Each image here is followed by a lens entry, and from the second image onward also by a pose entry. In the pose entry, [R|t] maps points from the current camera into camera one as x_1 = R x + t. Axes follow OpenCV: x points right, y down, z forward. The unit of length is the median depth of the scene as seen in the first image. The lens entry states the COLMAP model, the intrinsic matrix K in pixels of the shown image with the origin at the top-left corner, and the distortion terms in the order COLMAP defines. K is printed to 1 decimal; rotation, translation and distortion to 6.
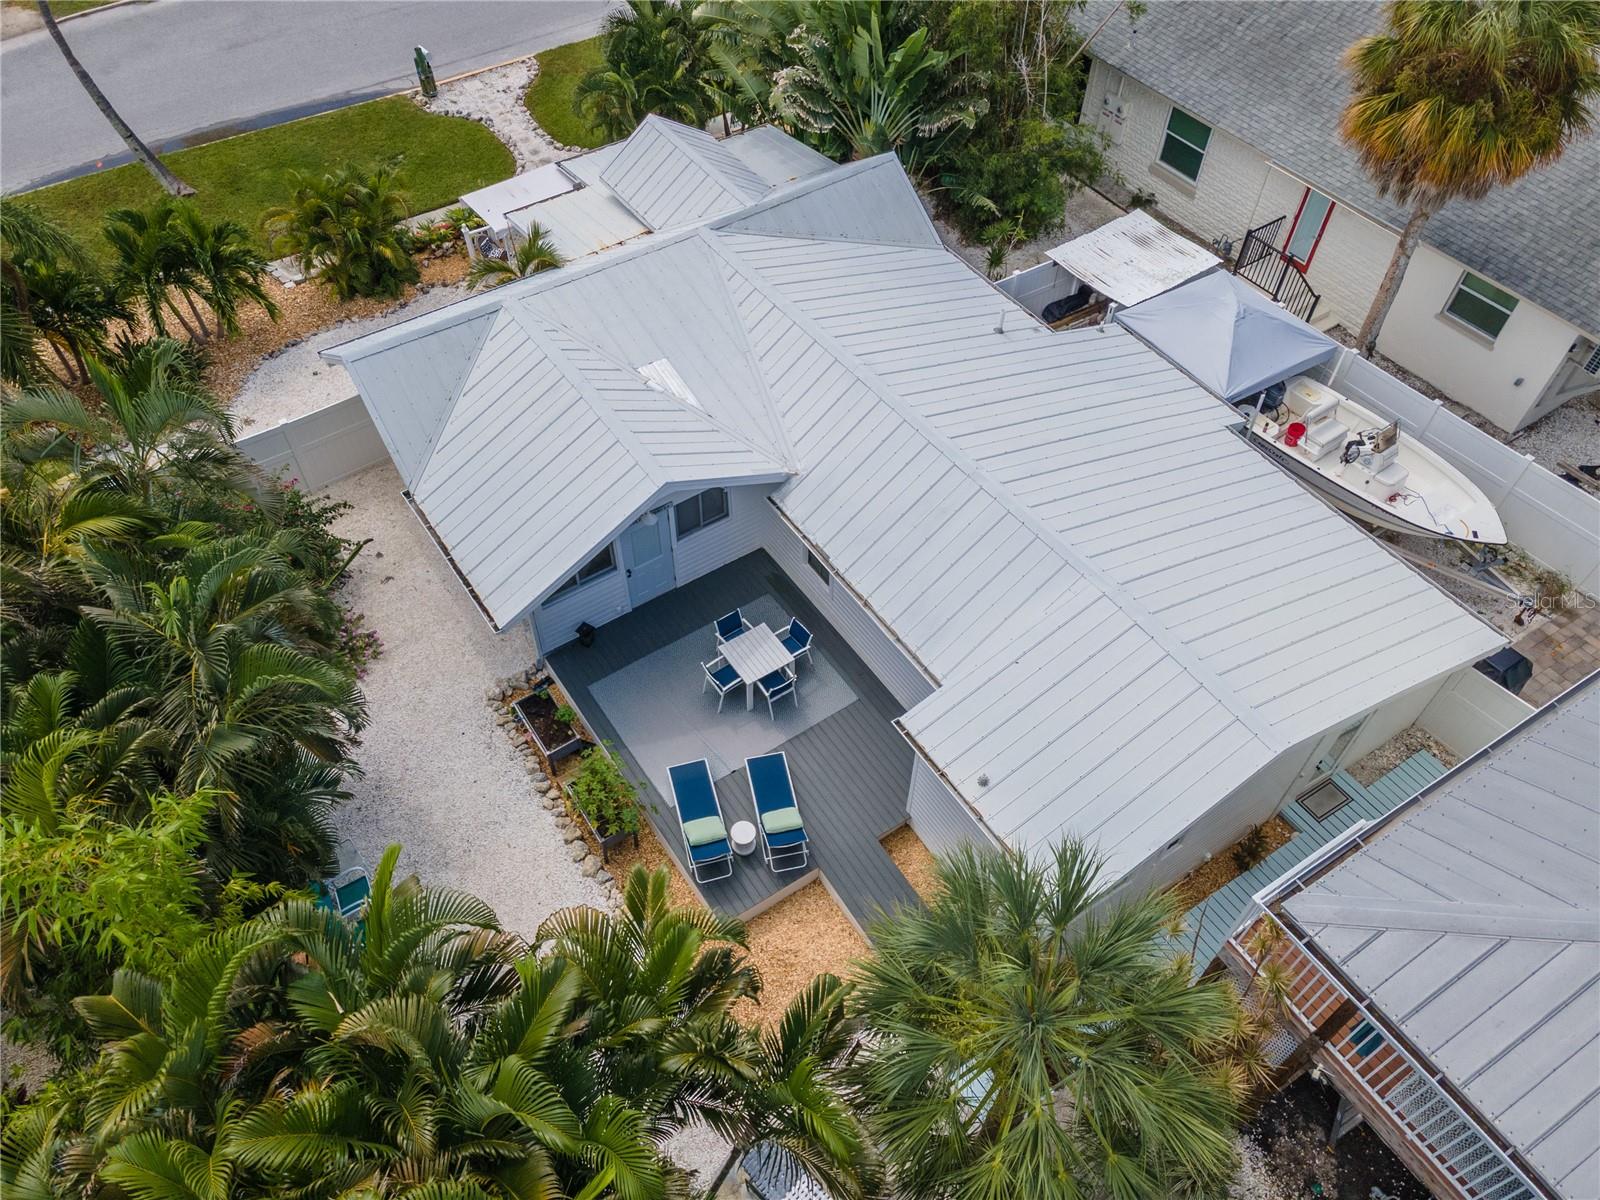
lens RADIAL K [[1176.1, 0, 800.0], [0, 1176.1, 600.0], [0, 0, 1]] dist [0.033123, -0.004750]
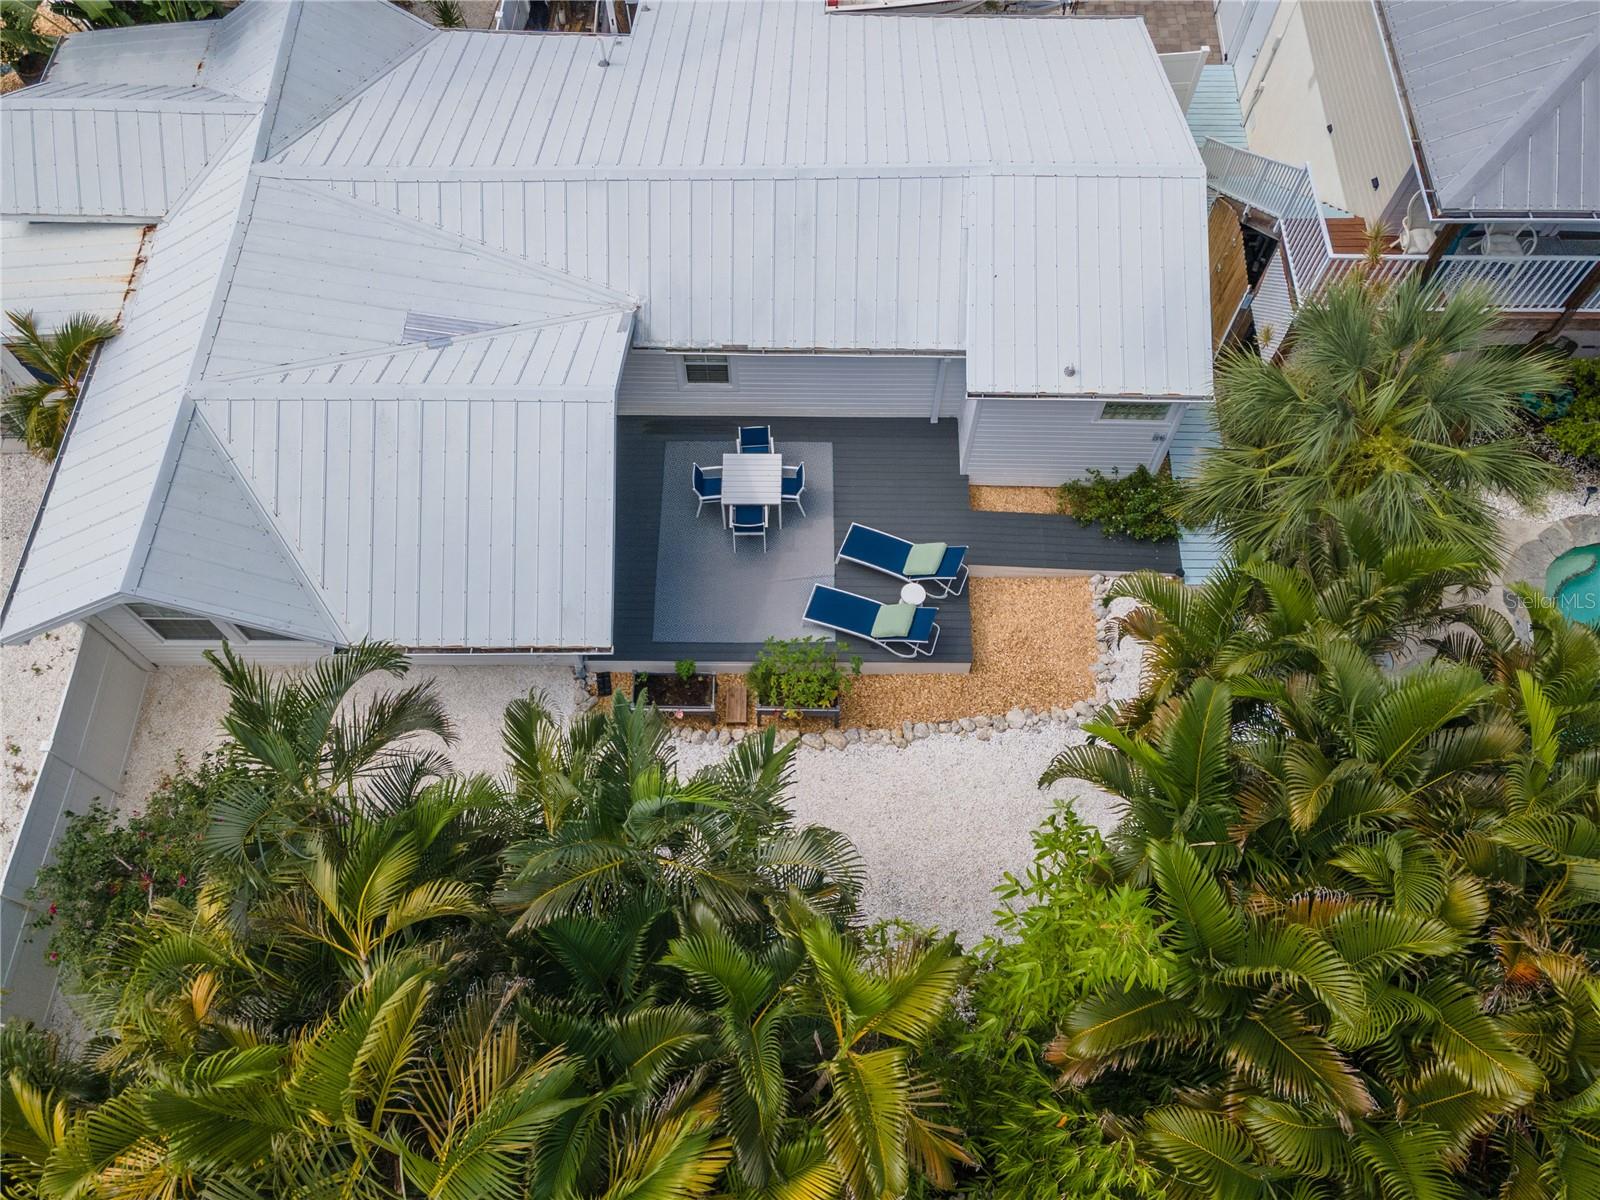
lens RADIAL K [[1176.1, 0, 800.0], [0, 1176.1, 600.0], [0, 0, 1]] dist [0.033123, -0.004750]
pose [[0.556021, -0.734011, 0.389958, -0.463078], [0.632114, 0.678075, 0.375028, -0.221647], [-0.539696, 0.037975, 0.841003, 0.191672]]
